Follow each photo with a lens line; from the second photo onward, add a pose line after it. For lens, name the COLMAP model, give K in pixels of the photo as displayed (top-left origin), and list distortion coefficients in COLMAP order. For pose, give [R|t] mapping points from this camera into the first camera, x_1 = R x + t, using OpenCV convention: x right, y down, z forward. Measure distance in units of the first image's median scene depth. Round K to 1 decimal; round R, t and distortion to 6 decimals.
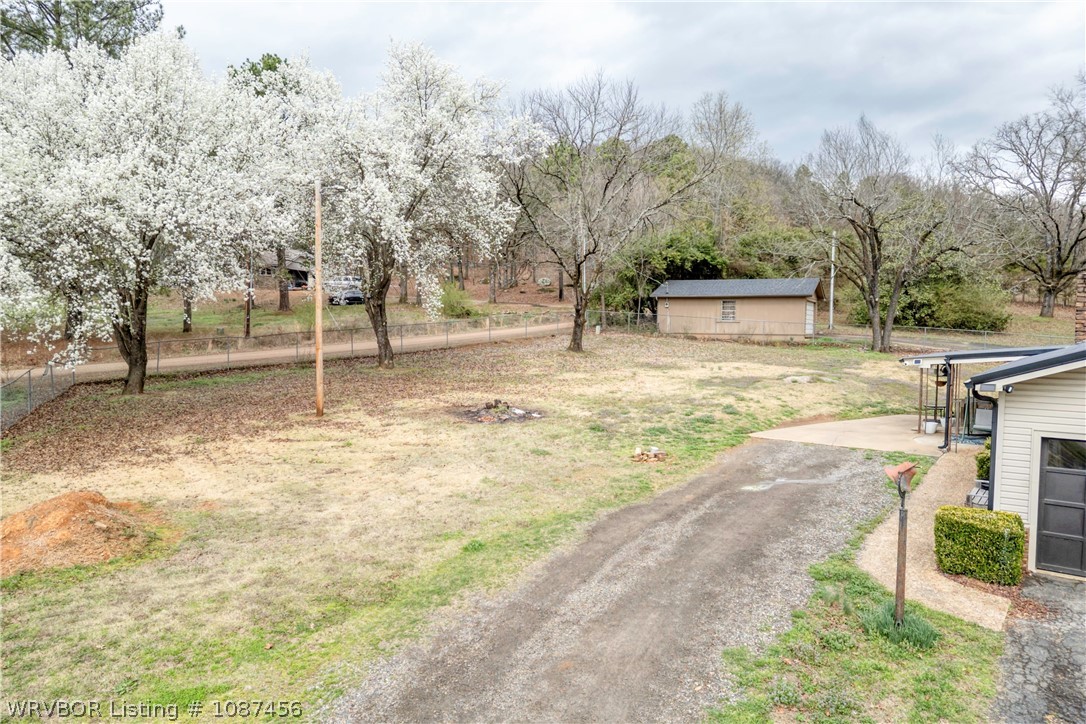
lens RADIAL K [[763.1, 0, 544.9], [0, 763.1, 364.9], [0, 0, 1]] dist [0.077906, -0.081157]
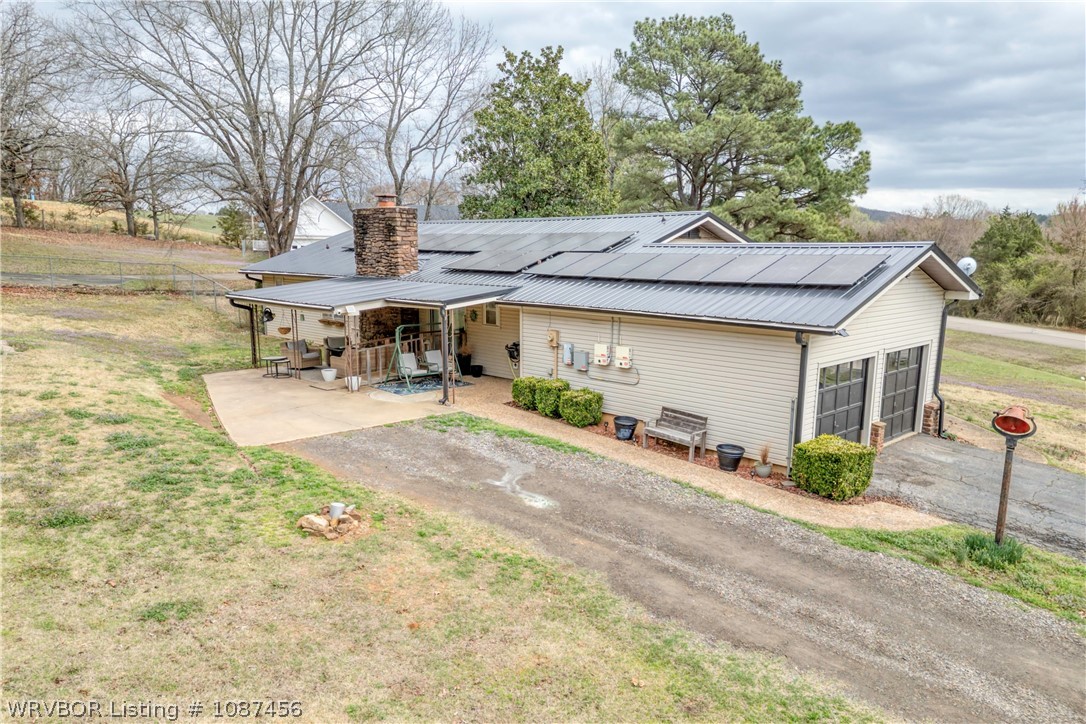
lens RADIAL K [[776.5, 0, 543.6], [0, 776.5, 401.6], [0, 0, 1]] dist [0.082745, -0.085196]
pose [[0.150920, -0.203523, 0.967368, -0.585858], [0.047140, 0.978945, 0.198605, -0.115048], [-0.987421, 0.015628, 0.157336, 1.160463]]
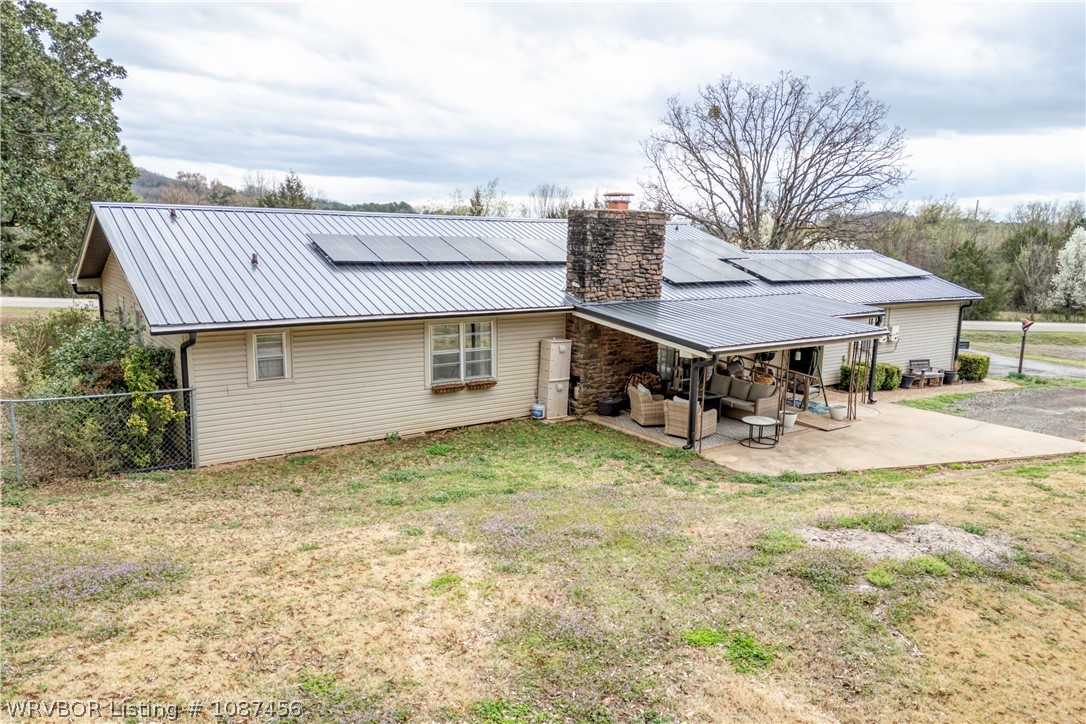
lens RADIAL K [[763.1, 0, 544.9], [0, 763.1, 364.9], [0, 0, 1]] dist [0.077906, -0.081157]
pose [[-0.954305, -0.080565, 0.287770, 1.021653], [-0.014750, 0.974498, 0.223910, -0.256048], [-0.298471, 0.209434, -0.931157, 3.289403]]
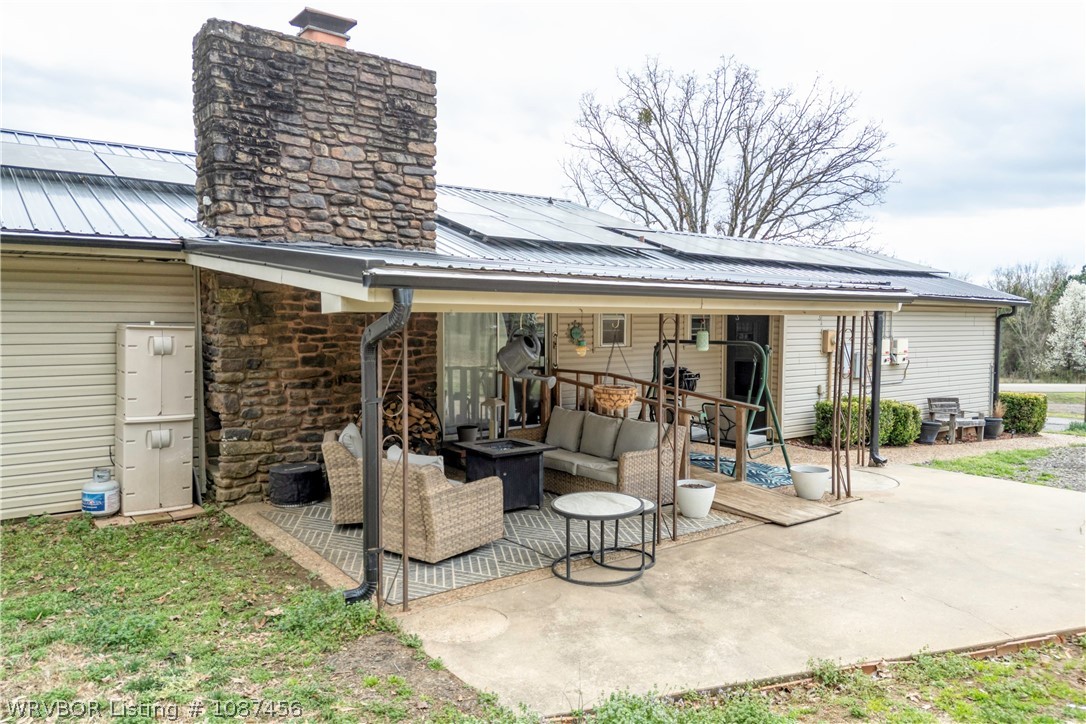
lens RADIAL K [[775.3, 0, 548.2], [0, 775.3, 362.6], [0, 0, 1]] dist [0.076921, -0.090022]
pose [[-0.964107, -0.030981, 0.263700, 0.948832], [-0.001653, 0.993851, 0.110718, -0.027086], [-0.265509, 0.106308, -0.958230, 2.479526]]
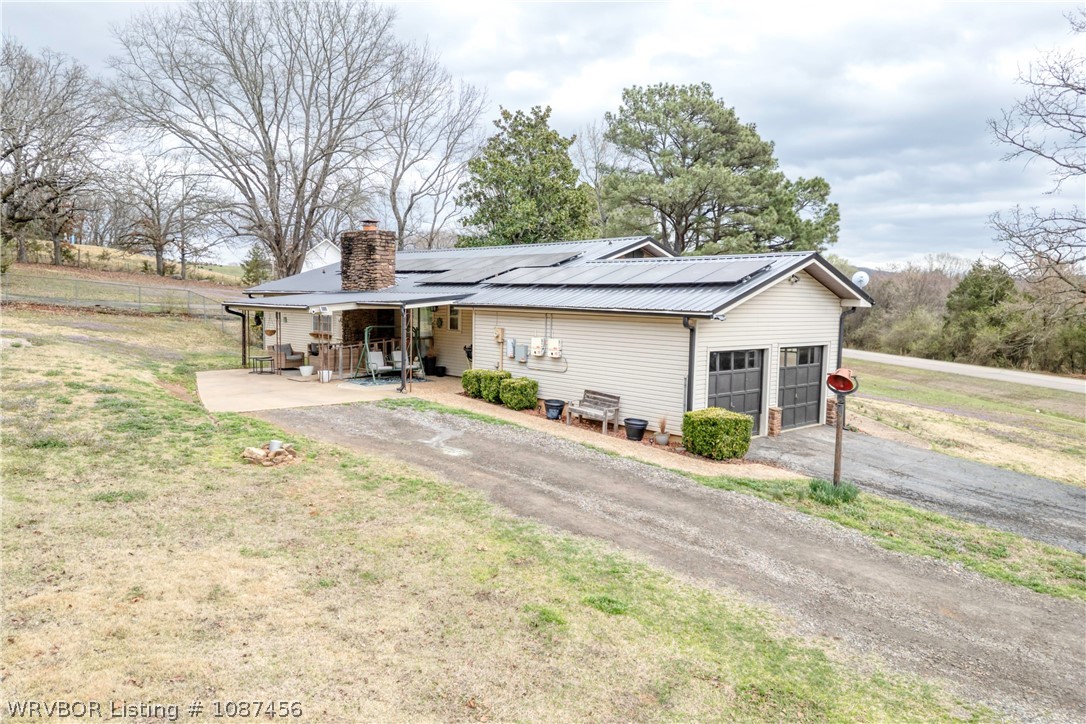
lens RADIAL K [[763.1, 0, 544.9], [0, 763.1, 364.9], [0, 0, 1]] dist [0.077906, -0.081157]
pose [[0.170527, -0.090914, 0.981150, -0.738352], [0.033445, 0.995695, 0.086449, -0.014536], [-0.984785, 0.018073, 0.172834, 0.991467]]
